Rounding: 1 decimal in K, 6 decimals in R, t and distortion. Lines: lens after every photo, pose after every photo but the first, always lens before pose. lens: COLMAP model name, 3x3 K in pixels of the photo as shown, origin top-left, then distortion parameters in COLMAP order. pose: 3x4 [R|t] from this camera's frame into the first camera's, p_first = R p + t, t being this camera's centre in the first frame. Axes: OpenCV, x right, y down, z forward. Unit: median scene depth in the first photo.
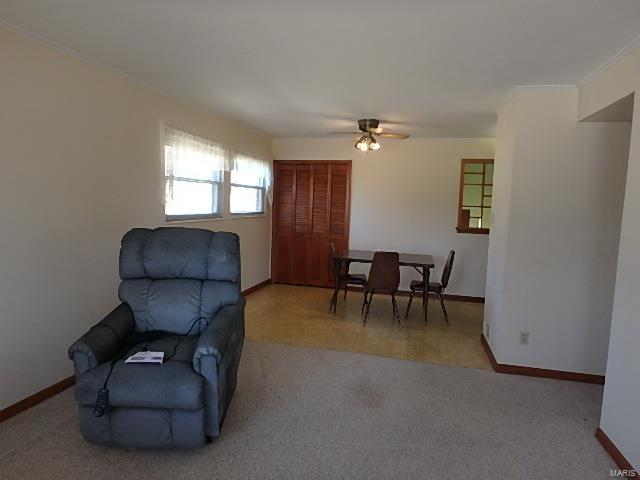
lens RADIAL K [[401.0, 0, 320.0], [0, 401.0, 240.0], [0, 0, 1]] dist [-0.021390, 0.002315]
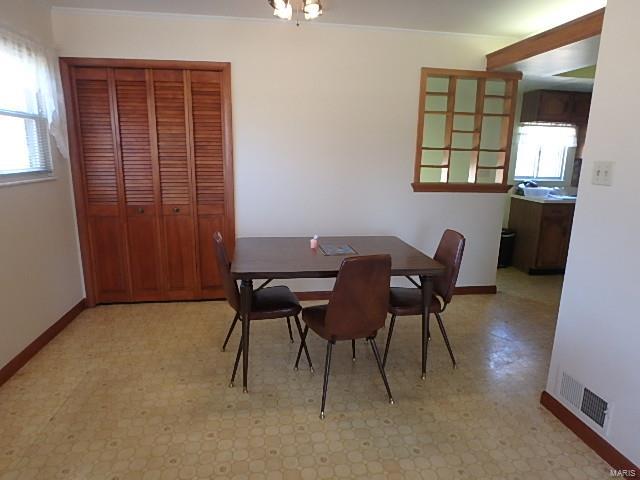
lens RADIAL K [[396.8, 0, 320.0], [0, 396.8, 240.0], [0, 0, 1]] dist [-0.027689, -0.000375]
pose [[0.918736, -0.103234, 0.381140, -0.032588], [0.051634, 0.988341, 0.143234, -0.037778], [-0.391483, -0.111915, 0.913354, 0.453029]]
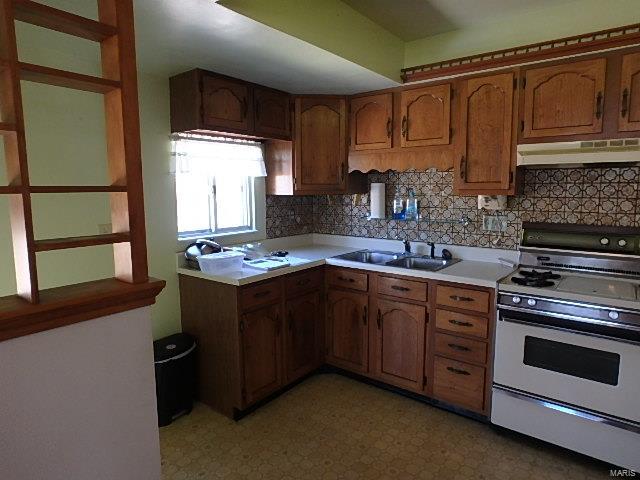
lens RADIAL K [[401.0, 0, 320.0], [0, 401.0, 240.0], [0, 0, 1]] dist [-0.021390, 0.002315]
pose [[0.391761, -0.156052, 0.906737, 0.304457], [0.109824, 0.986397, 0.122312, -0.058738], [-0.913489, 0.051664, 0.403570, 0.720454]]
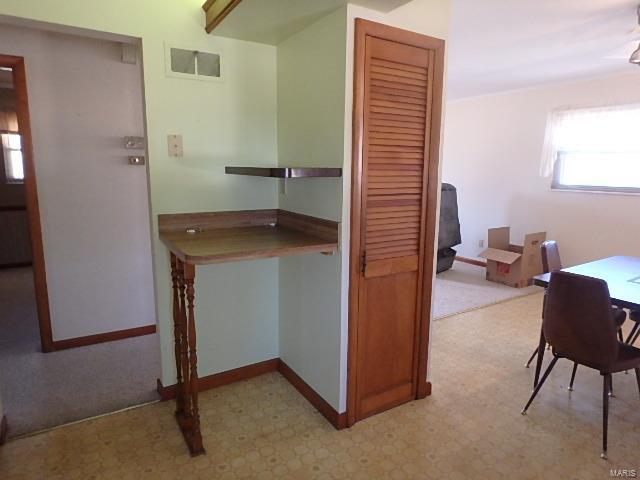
lens RADIAL K [[410.6, 0, 320.0], [0, 410.6, 240.0], [0, 0, 1]] dist [-0.005972, 0.003488]
pose [[-0.693354, 0.080080, -0.716133, 0.617535], [-0.103383, 0.972470, 0.208840, -0.050975], [0.713142, 0.218836, -0.665987, 0.837693]]
